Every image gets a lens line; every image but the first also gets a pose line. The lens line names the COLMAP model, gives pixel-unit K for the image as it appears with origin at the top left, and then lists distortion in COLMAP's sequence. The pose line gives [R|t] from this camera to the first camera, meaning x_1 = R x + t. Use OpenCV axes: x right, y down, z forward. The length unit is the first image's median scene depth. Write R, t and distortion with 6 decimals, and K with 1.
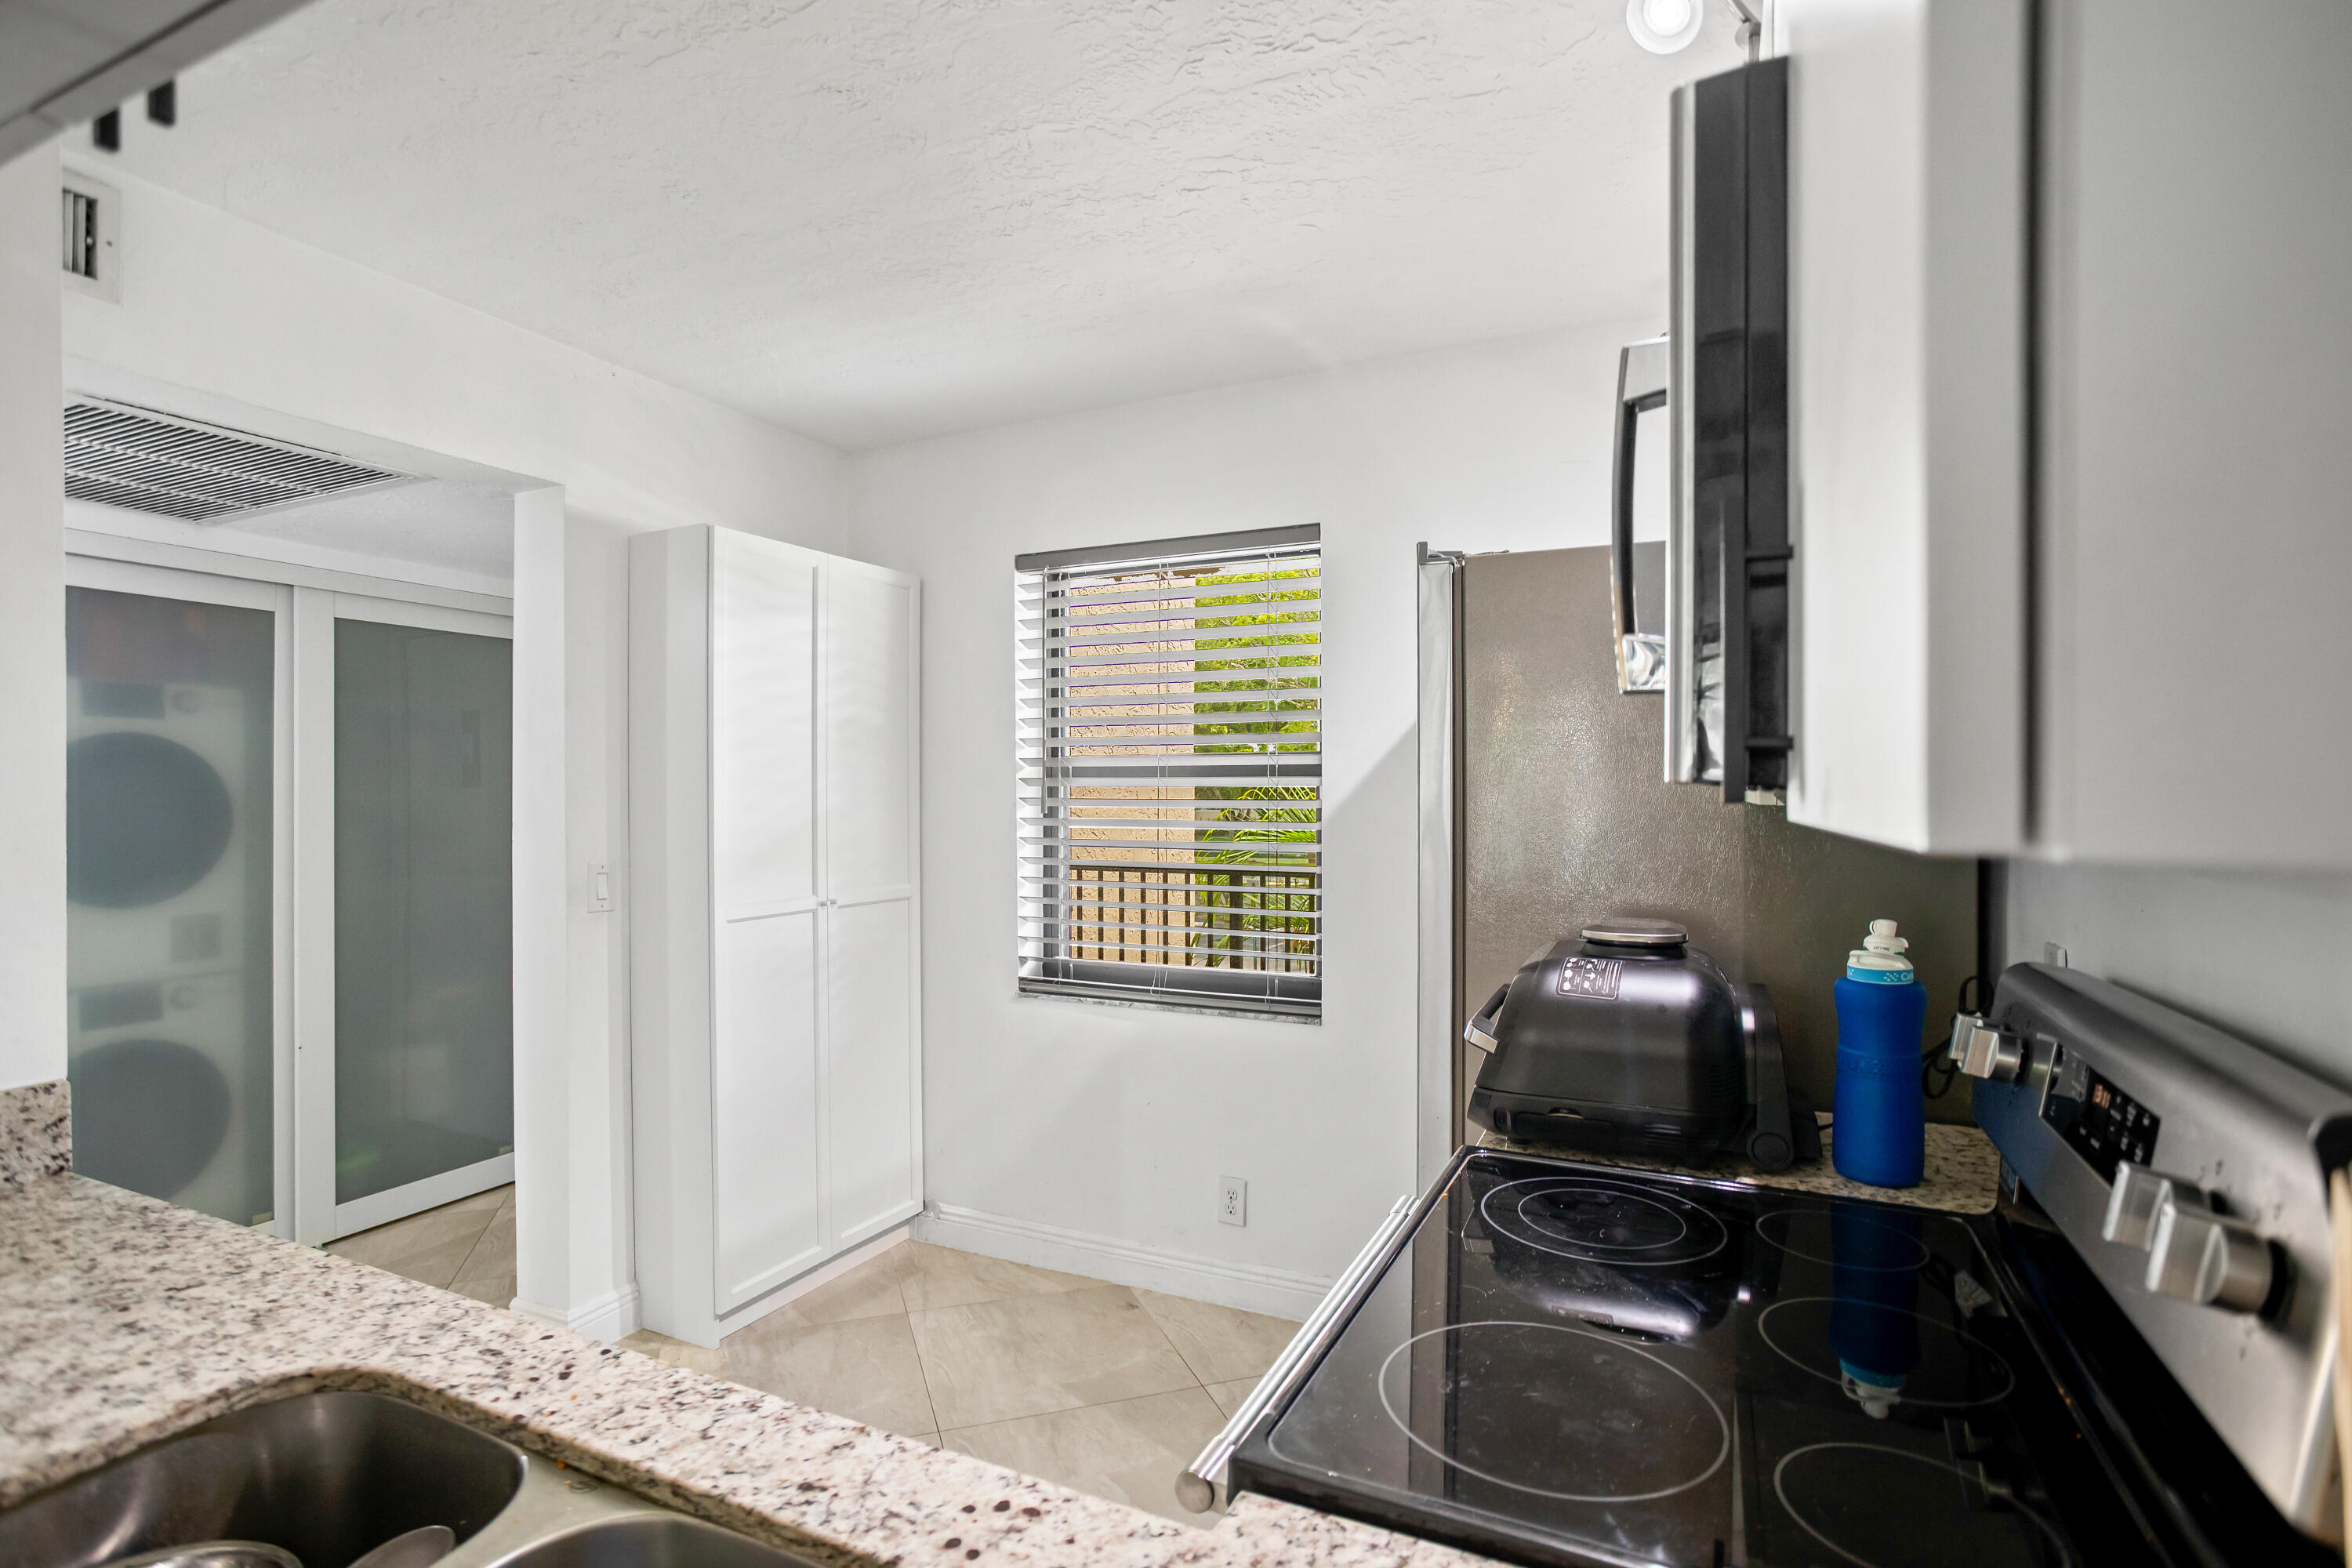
lens RADIAL K [[1140.7, 0, 1181.5], [0, 1140.7, 791.8], [0, 0, 1]] dist [-0.048769, 0.022012]
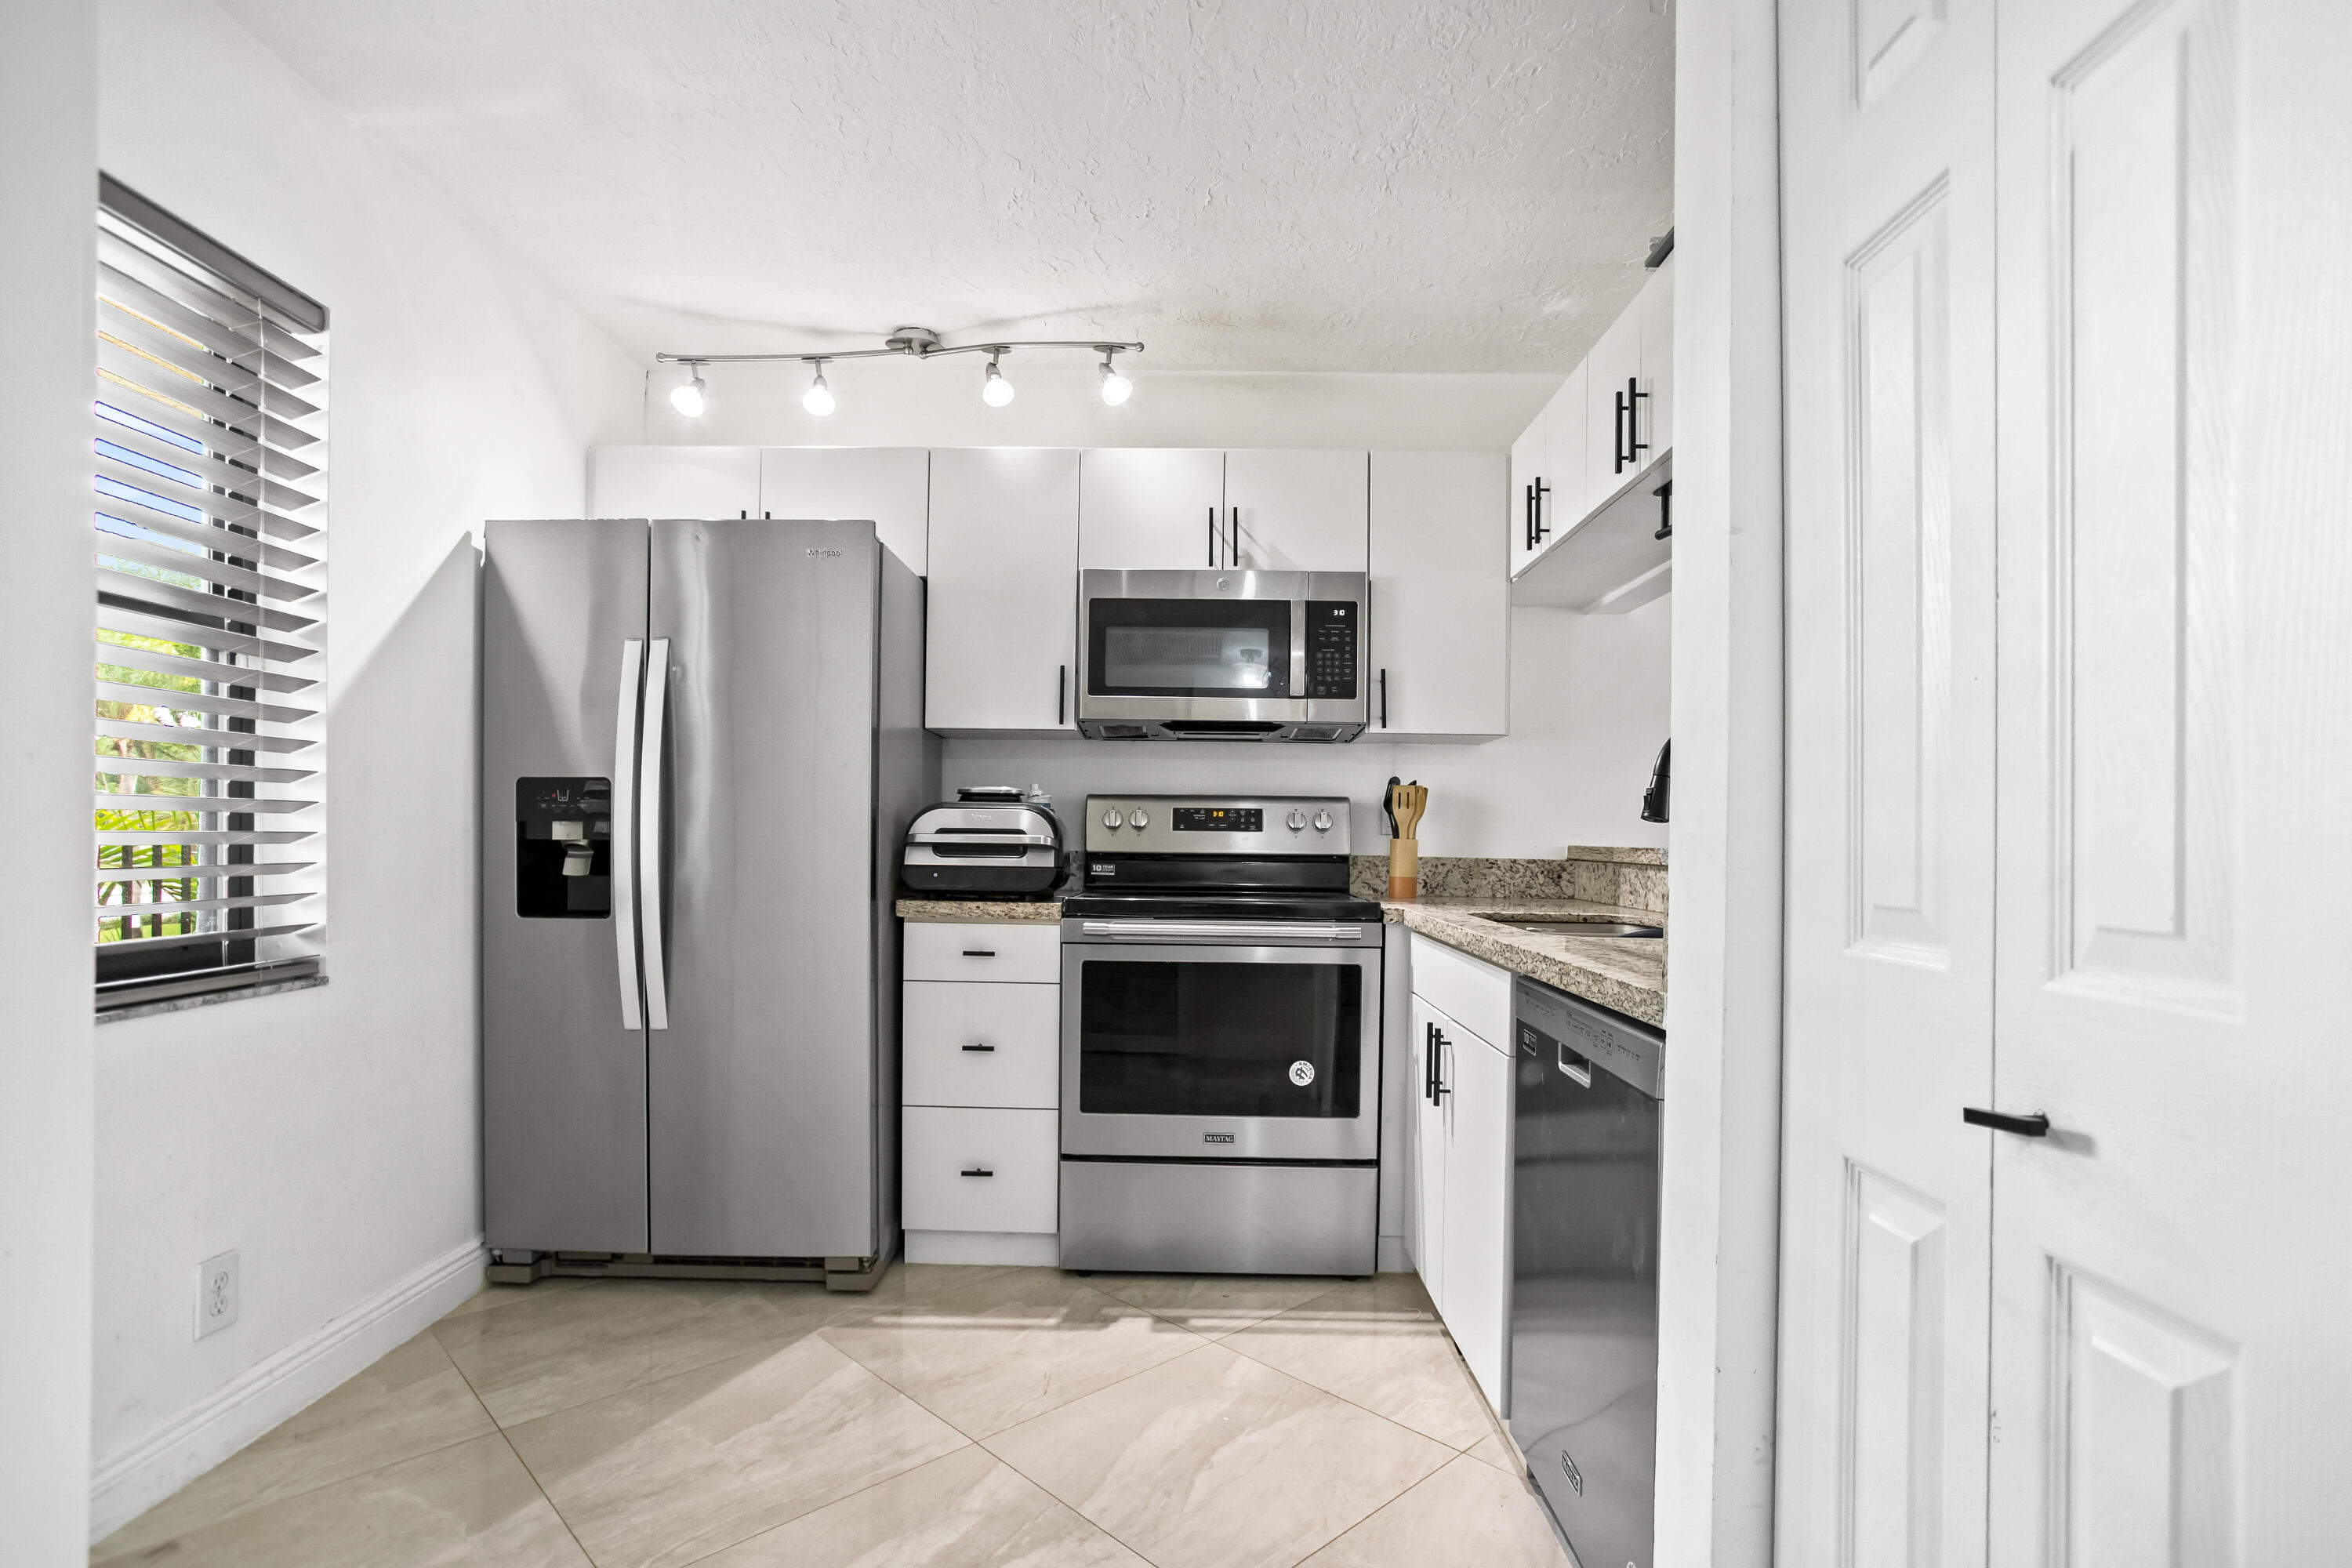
lens RADIAL K [[1140.7, 0, 1186.3], [0, 1140.7, 847.0], [0, 0, 1]] dist [-0.048769, 0.022012]
pose [[-0.427030, -0.017545, 0.904067, -0.771621], [-0.013864, 0.999821, 0.012855, 0.097401], [-0.904131, -0.007044, -0.427197, 0.802564]]
